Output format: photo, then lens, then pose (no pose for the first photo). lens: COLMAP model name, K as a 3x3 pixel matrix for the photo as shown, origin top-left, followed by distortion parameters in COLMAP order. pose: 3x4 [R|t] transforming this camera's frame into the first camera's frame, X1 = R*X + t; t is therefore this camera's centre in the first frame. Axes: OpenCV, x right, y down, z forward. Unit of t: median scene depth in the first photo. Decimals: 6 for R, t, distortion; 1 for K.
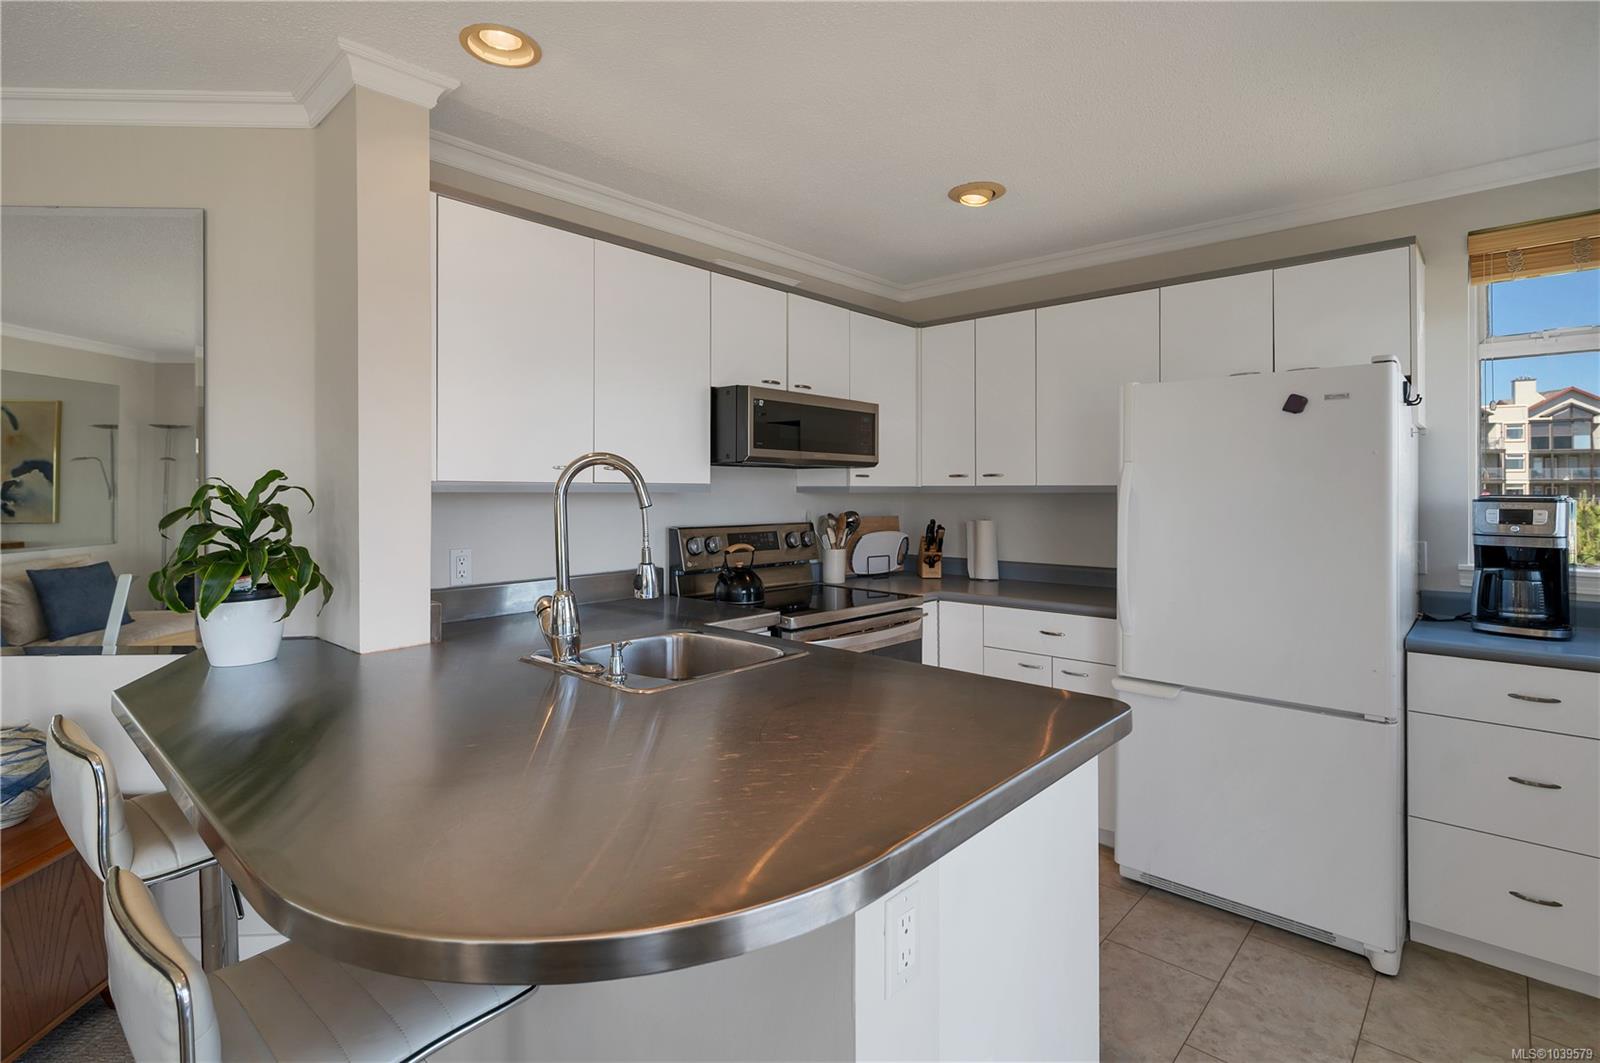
lens RADIAL K [[763.9, 0, 806.8], [0, 763.9, 507.7], [0, 0, 1]] dist [0.002504, -0.000237]
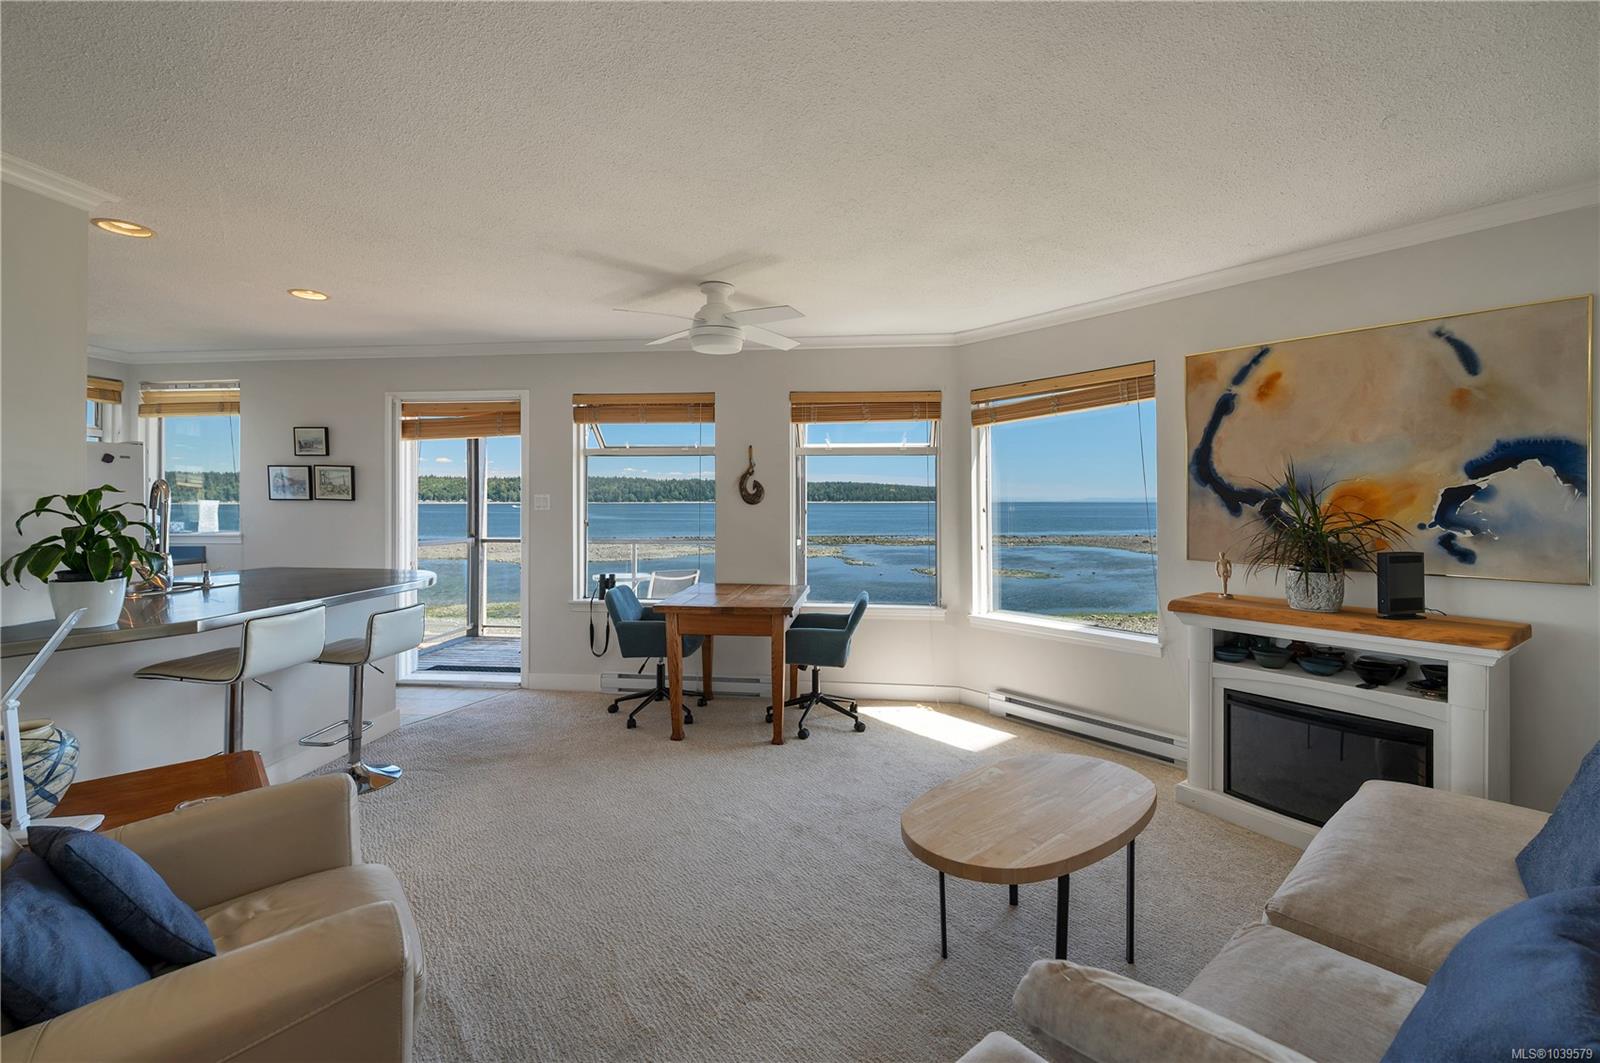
lens RADIAL K [[683.3, 0, 803.0], [0, 683.3, 497.3], [0, 0, 1]] dist [-0.002791, -0.000481]
pose [[-0.589373, 0.003081, 0.807855, -1.767977], [0.015970, 0.999842, 0.007837, -0.010253], [-0.807703, 0.017520, -0.589329, 0.488397]]
